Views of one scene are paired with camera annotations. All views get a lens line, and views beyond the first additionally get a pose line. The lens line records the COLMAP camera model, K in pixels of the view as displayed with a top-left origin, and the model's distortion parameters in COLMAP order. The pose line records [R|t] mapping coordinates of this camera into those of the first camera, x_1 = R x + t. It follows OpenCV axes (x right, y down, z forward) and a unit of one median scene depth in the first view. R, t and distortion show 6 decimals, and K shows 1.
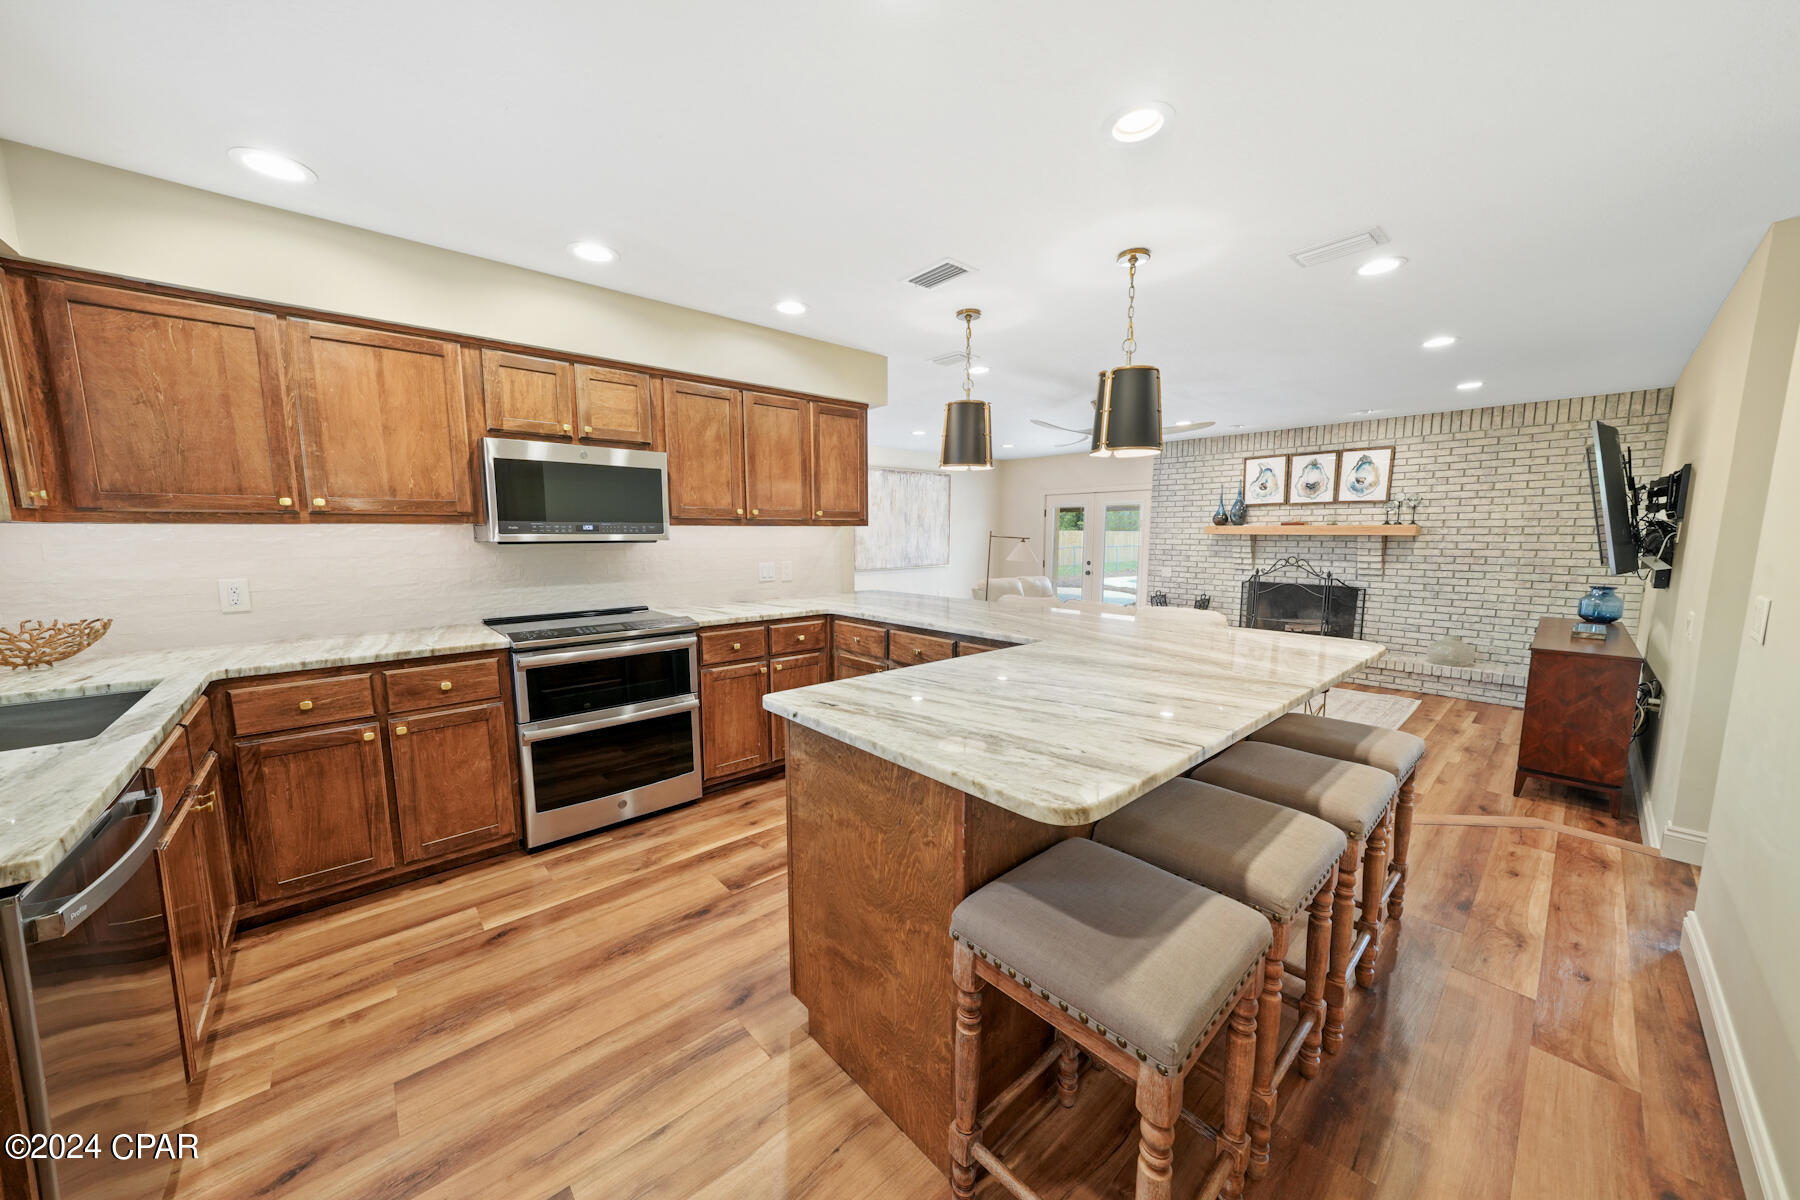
lens RADIAL K [[622.0, 0, 900.5], [0, 622.0, 612.7], [0, 0, 1]] dist [-0.001699, 0.000066]
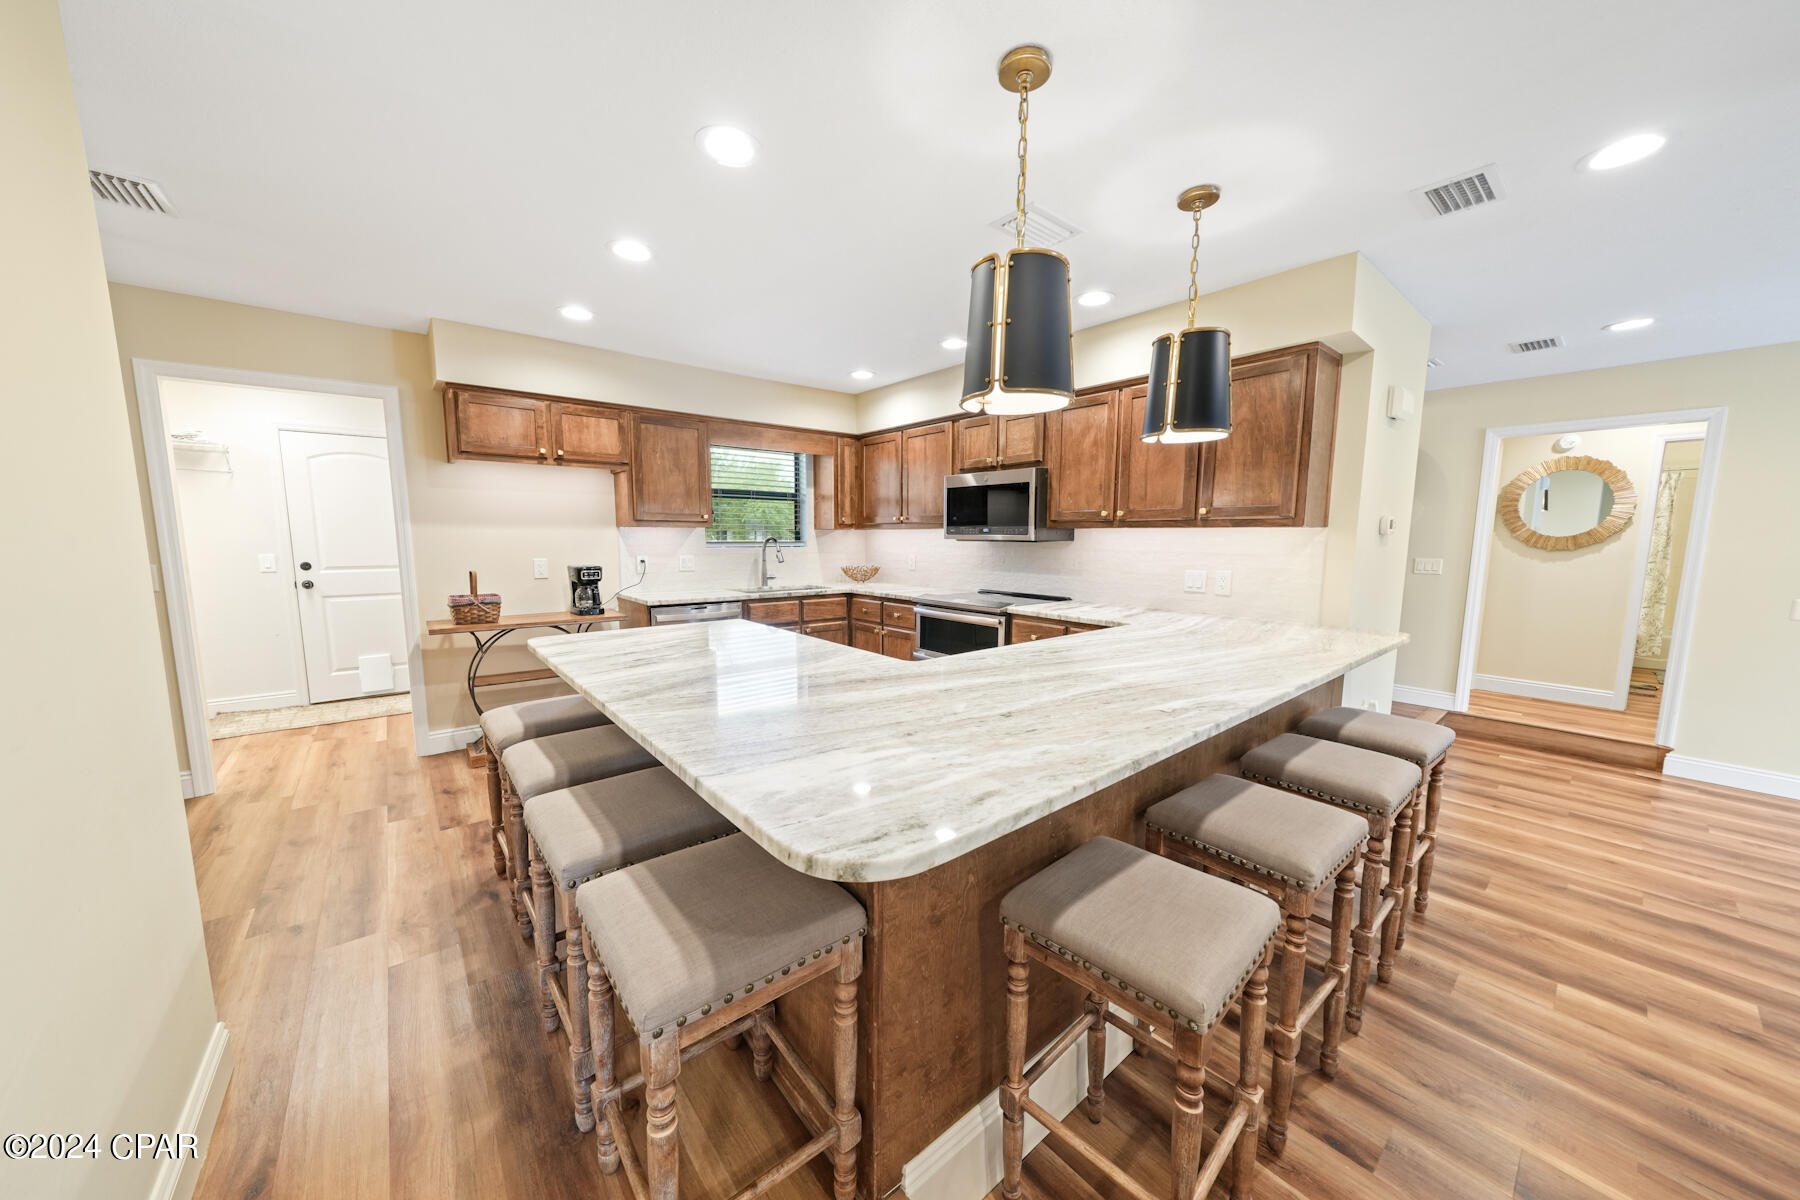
lens RADIAL K [[622.0, 0, 900.5], [0, 622.0, 612.7], [0, 0, 1]] dist [-0.001699, 0.000066]
pose [[-0.042900, 0.129039, -0.990711, 0.579580], [-0.130263, 0.982437, 0.133602, -0.073198], [0.990551, 0.134785, -0.025338, 0.545221]]
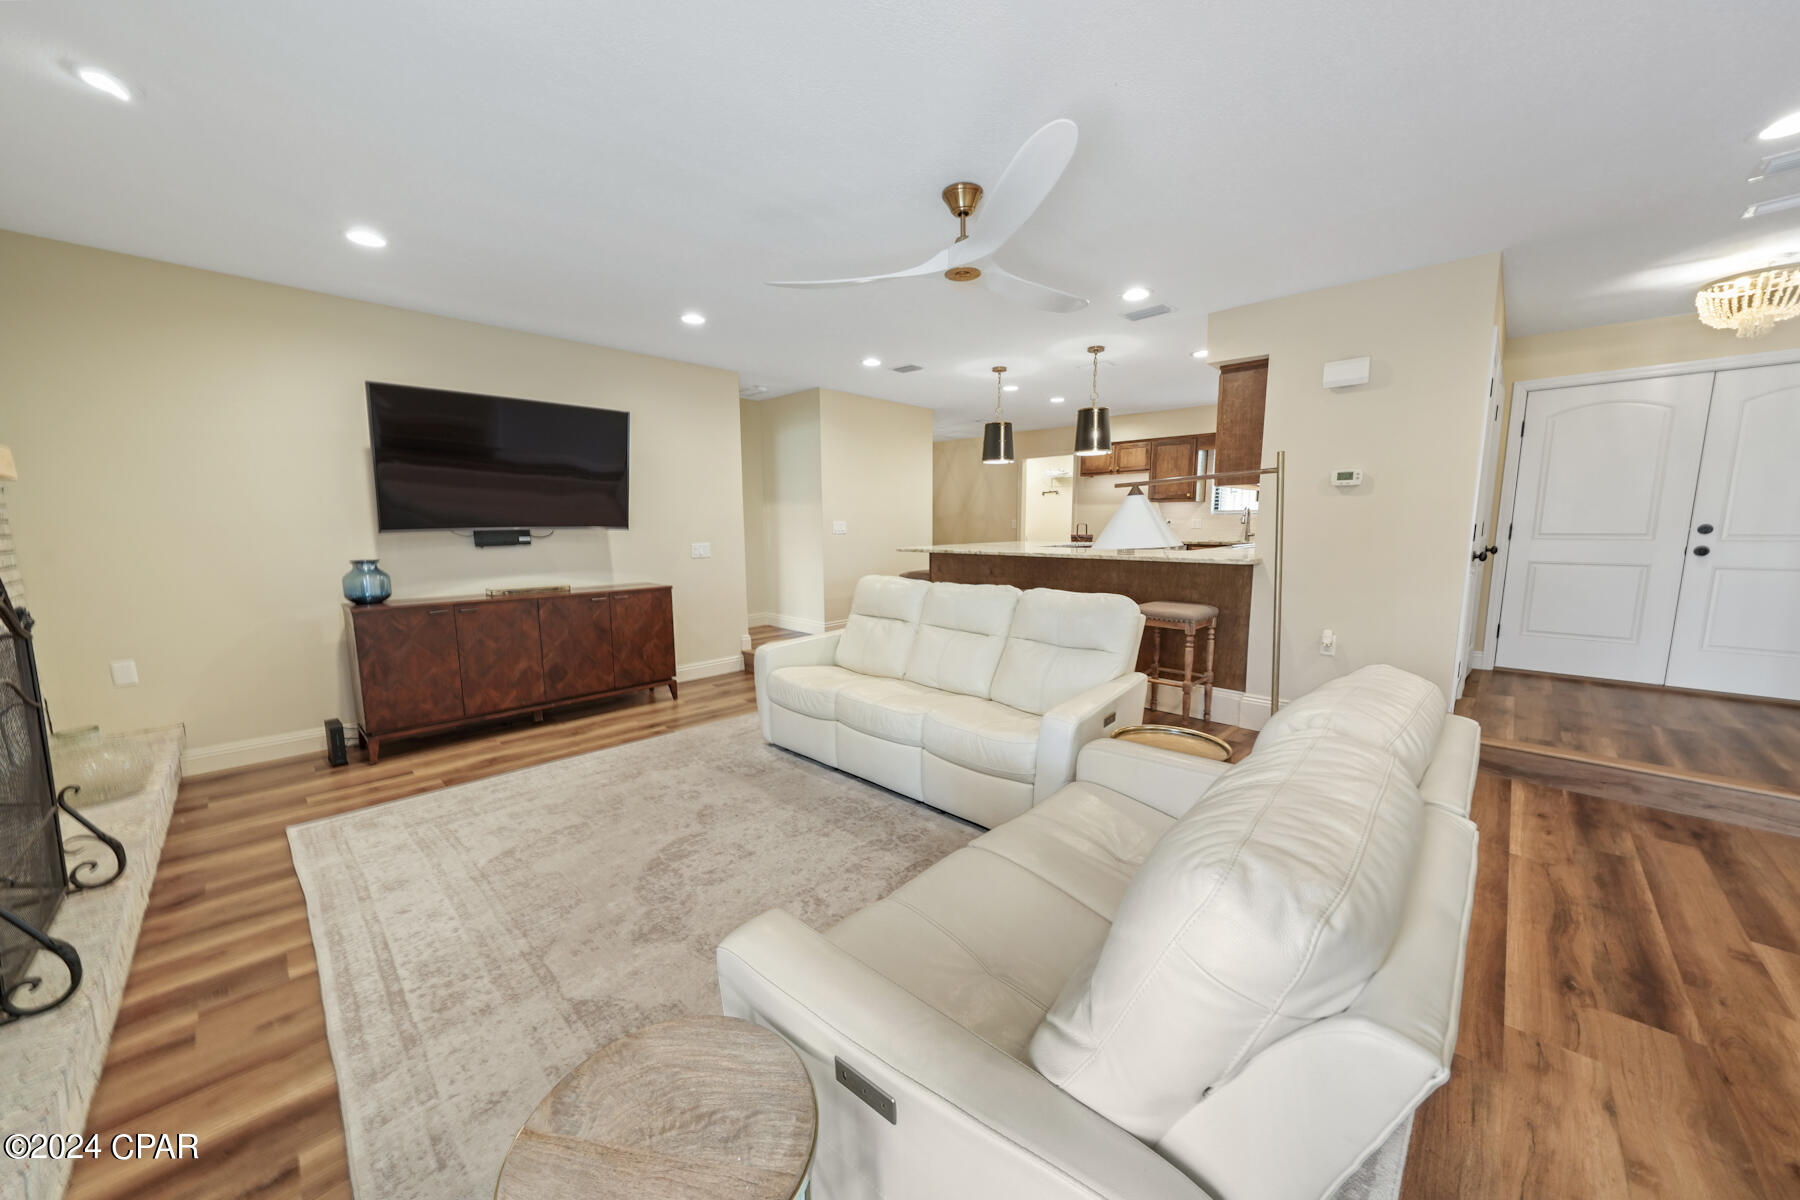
lens RADIAL K [[635.6, 0, 895.3], [0, 635.6, 608.8], [0, 0, 1]] dist [-0.000161, -0.000064]
pose [[-0.998049, 0.017742, -0.059854, 0.488816], [0.001634, 0.965860, 0.259059, -0.195510], [0.062407, 0.258456, -0.964005, 1.834769]]
